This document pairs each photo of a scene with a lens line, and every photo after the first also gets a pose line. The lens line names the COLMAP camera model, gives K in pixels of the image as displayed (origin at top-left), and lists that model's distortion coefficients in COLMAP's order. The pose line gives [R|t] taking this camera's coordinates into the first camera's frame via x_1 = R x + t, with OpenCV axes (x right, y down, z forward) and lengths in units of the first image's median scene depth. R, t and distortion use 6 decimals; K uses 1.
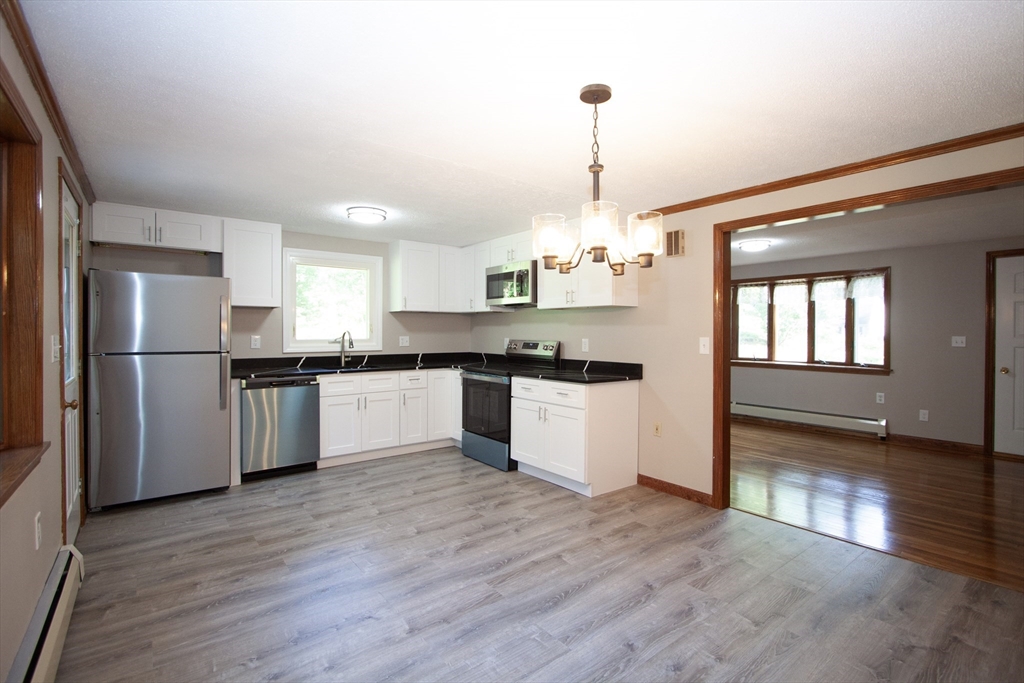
lens RADIAL K [[472.6, 0, 516.8], [0, 472.6, 336.6], [0, 0, 1]] dist [-0.011660, 0.000022]
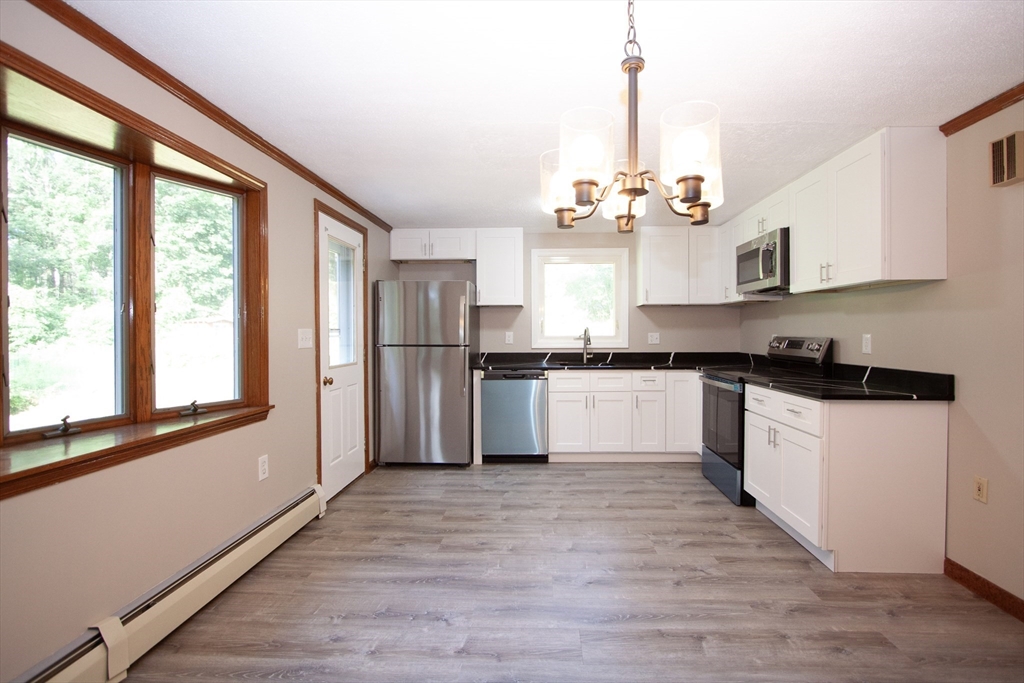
lens RADIAL K [[481.6, 0, 526.9], [0, 481.6, 338.0], [0, 0, 1]] dist [-0.011668, 0.000218]
pose [[0.766742, 0.002530, -0.641950, 0.238192], [-0.002028, 0.999997, 0.001518, 0.011597], [0.641952, 0.000138, 0.766745, 0.194001]]
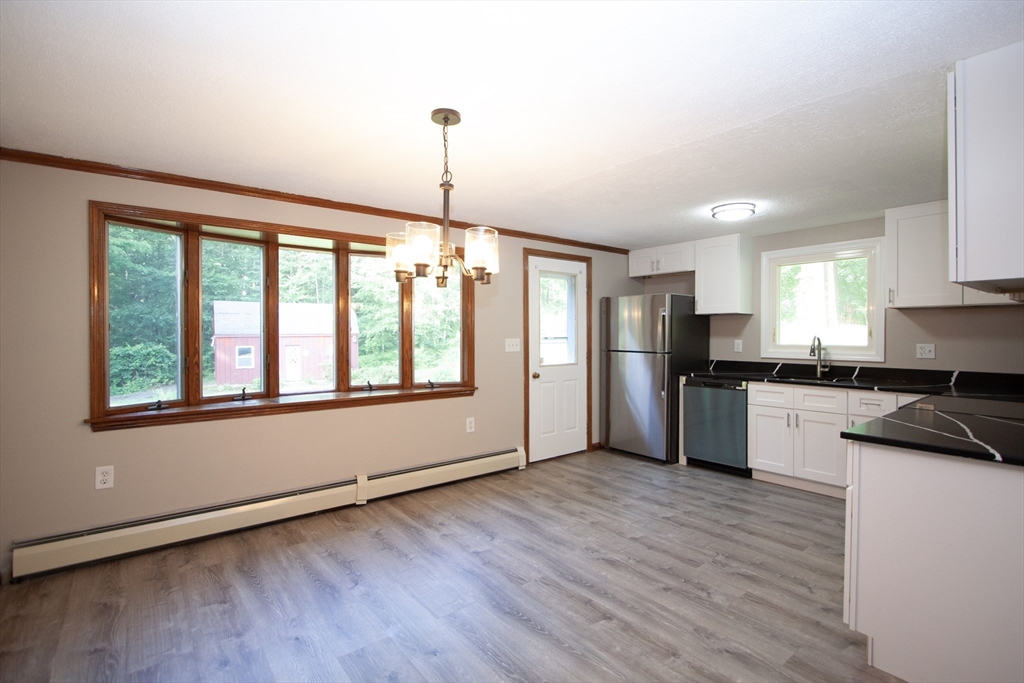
lens RADIAL K [[472.6, 0, 516.8], [0, 472.6, 336.6], [0, 0, 1]] dist [-0.011660, 0.000022]
pose [[0.021823, 0.005396, -0.999747, 0.607371], [-0.008859, 0.999947, 0.005204, -0.013048], [0.999723, 0.008743, 0.021870, 0.560131]]
